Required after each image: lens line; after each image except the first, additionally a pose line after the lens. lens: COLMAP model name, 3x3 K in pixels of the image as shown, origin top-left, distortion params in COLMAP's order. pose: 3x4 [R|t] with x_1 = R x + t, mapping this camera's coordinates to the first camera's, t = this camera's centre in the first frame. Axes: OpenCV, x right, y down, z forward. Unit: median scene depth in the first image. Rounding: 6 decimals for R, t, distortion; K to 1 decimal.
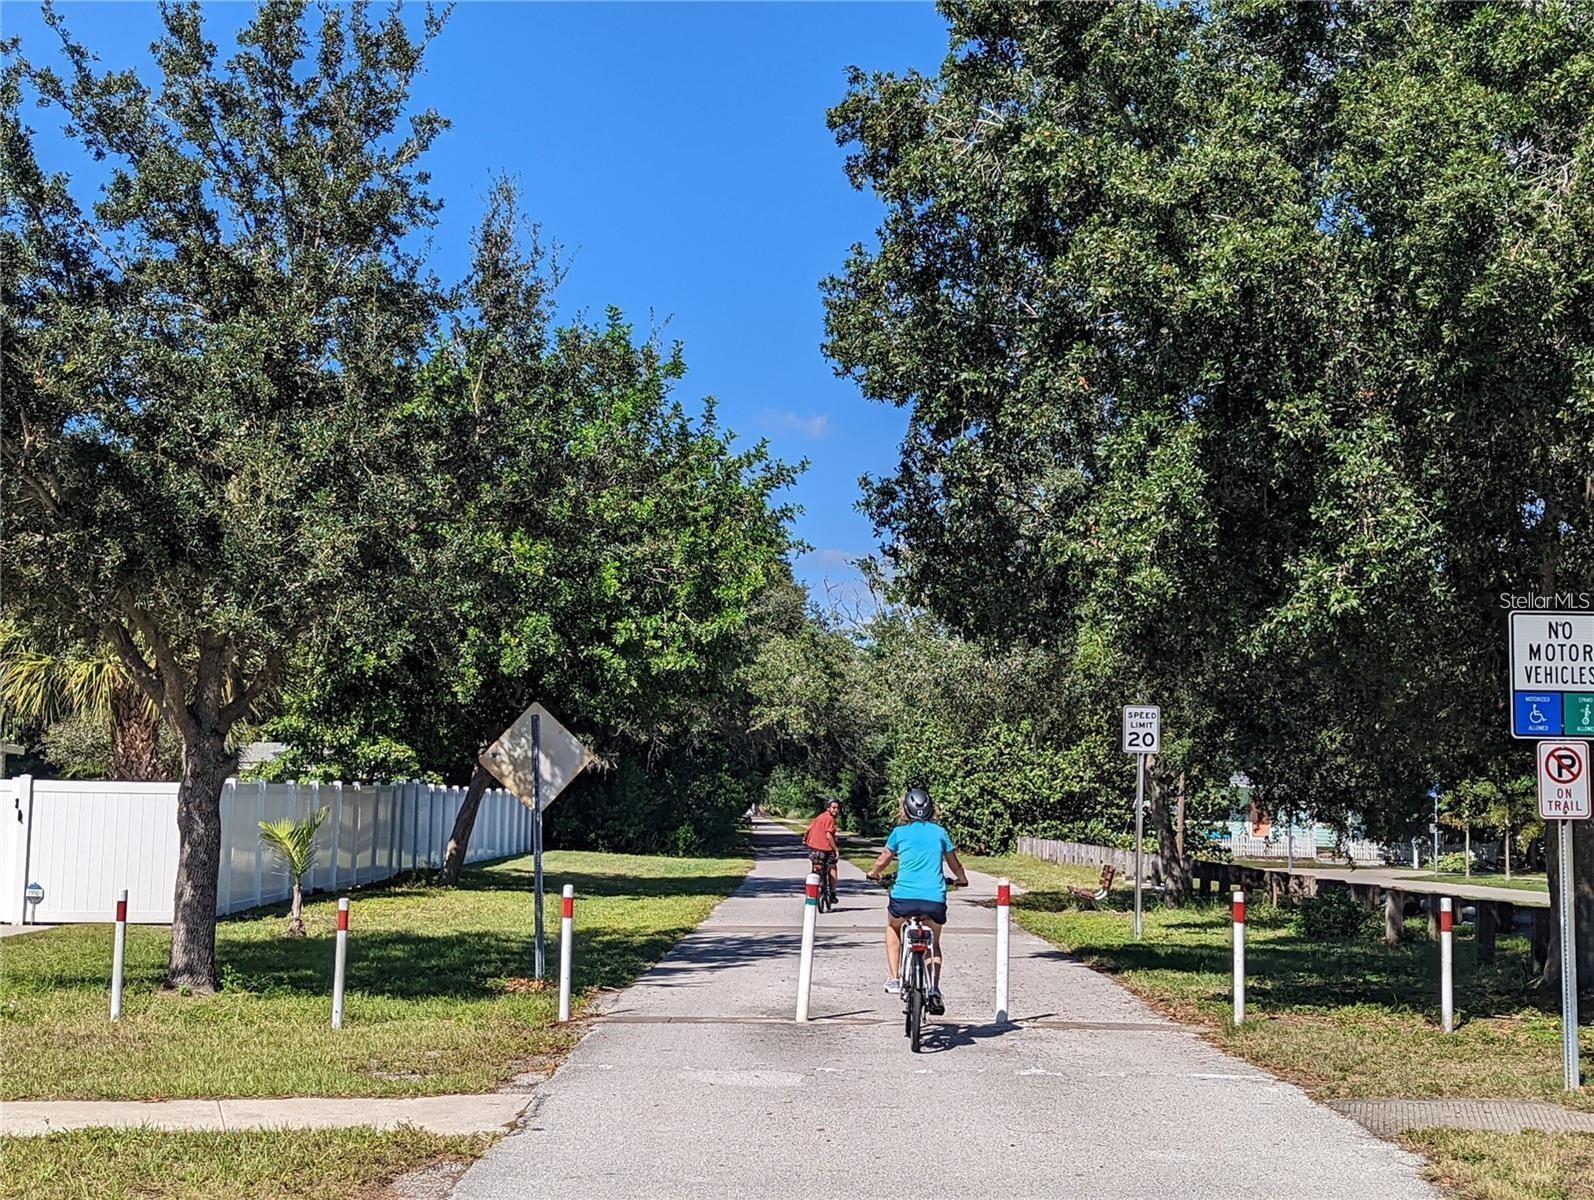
lens RADIAL K [[2208.4, 0, 797.0], [0, 2208.4, 600.0], [0, 0, 1]] dist [0.173626, -0.643657]
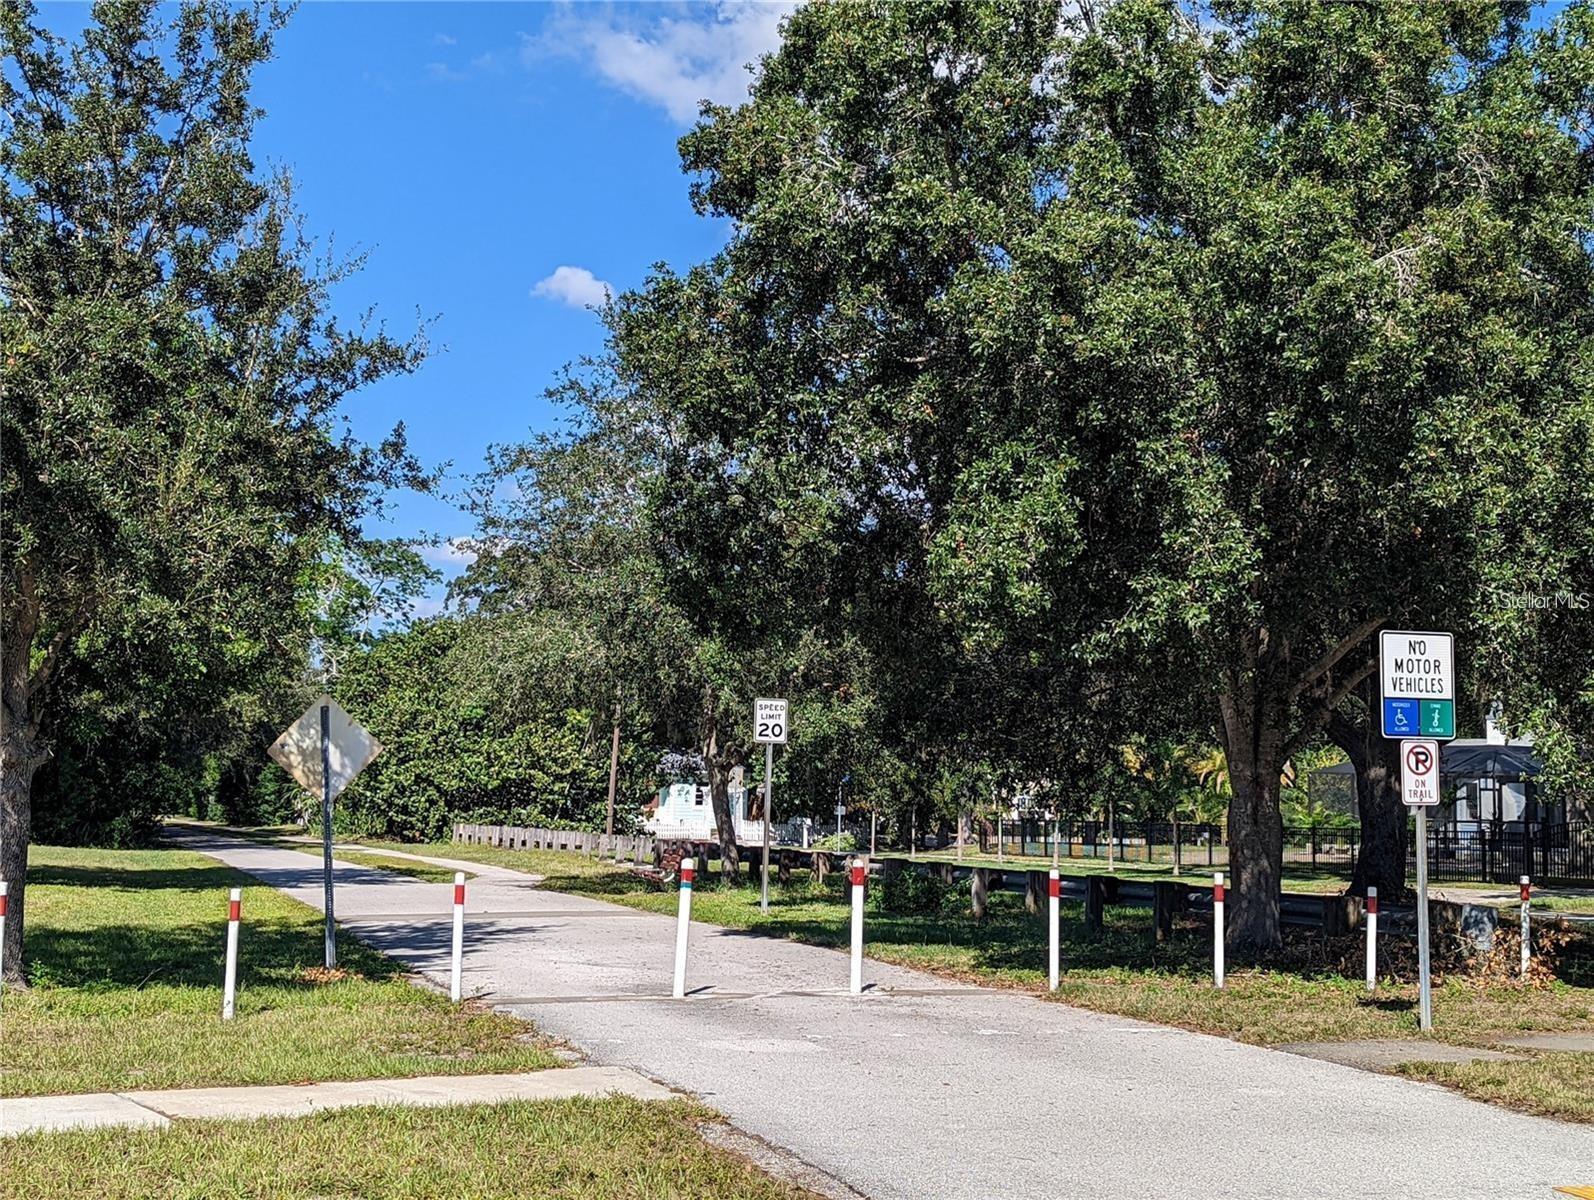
lens RADIAL K [[2208.4, 0, 797.0], [0, 2208.4, 600.0], [0, 0, 1]] dist [0.173626, -0.643657]
pose [[0.954343, 0.023475, 0.297789, -0.240629], [-0.025387, 0.999674, 0.002554, -0.004703], [-0.297632, -0.009997, 0.954628, -0.030170]]
